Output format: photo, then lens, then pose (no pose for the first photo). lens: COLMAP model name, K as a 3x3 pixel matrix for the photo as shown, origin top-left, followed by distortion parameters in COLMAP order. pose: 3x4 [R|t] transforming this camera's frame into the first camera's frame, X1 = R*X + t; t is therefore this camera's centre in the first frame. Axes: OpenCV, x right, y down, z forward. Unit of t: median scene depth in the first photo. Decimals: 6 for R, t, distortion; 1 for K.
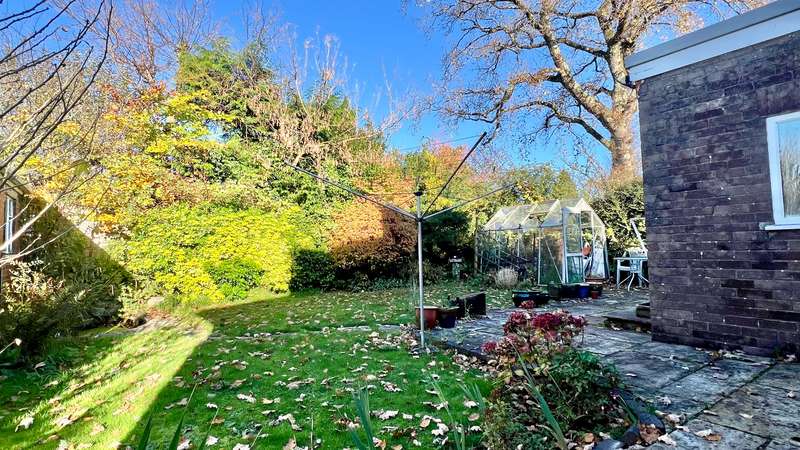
lens RADIAL K [[408.4, 0, 400.4], [0, 408.4, 224.6], [0, 0, 1]] dist [-0.000115, -0.000579]
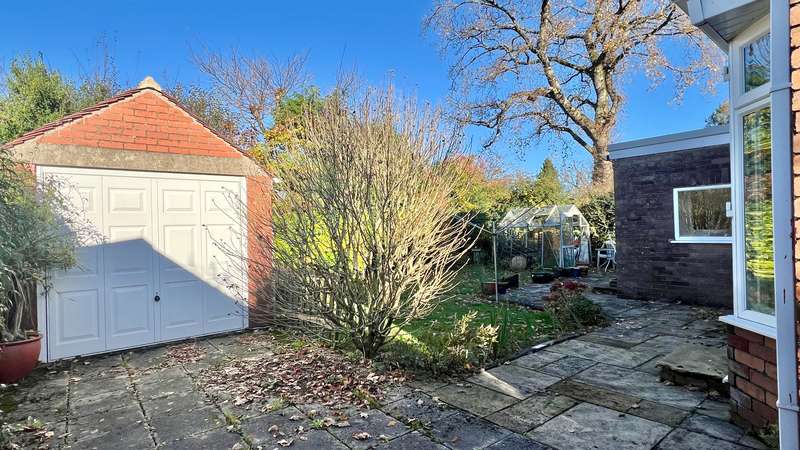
lens RADIAL K [[408.4, 0, 399.3], [0, 408.4, 226.5], [0, 0, 1]] dist [-0.000115, -0.000579]
pose [[0.999154, -0.003729, 0.040958, -0.190808], [0.001832, 0.998928, 0.046254, -0.055825], [-0.041086, -0.046139, 0.998090, -0.338125]]
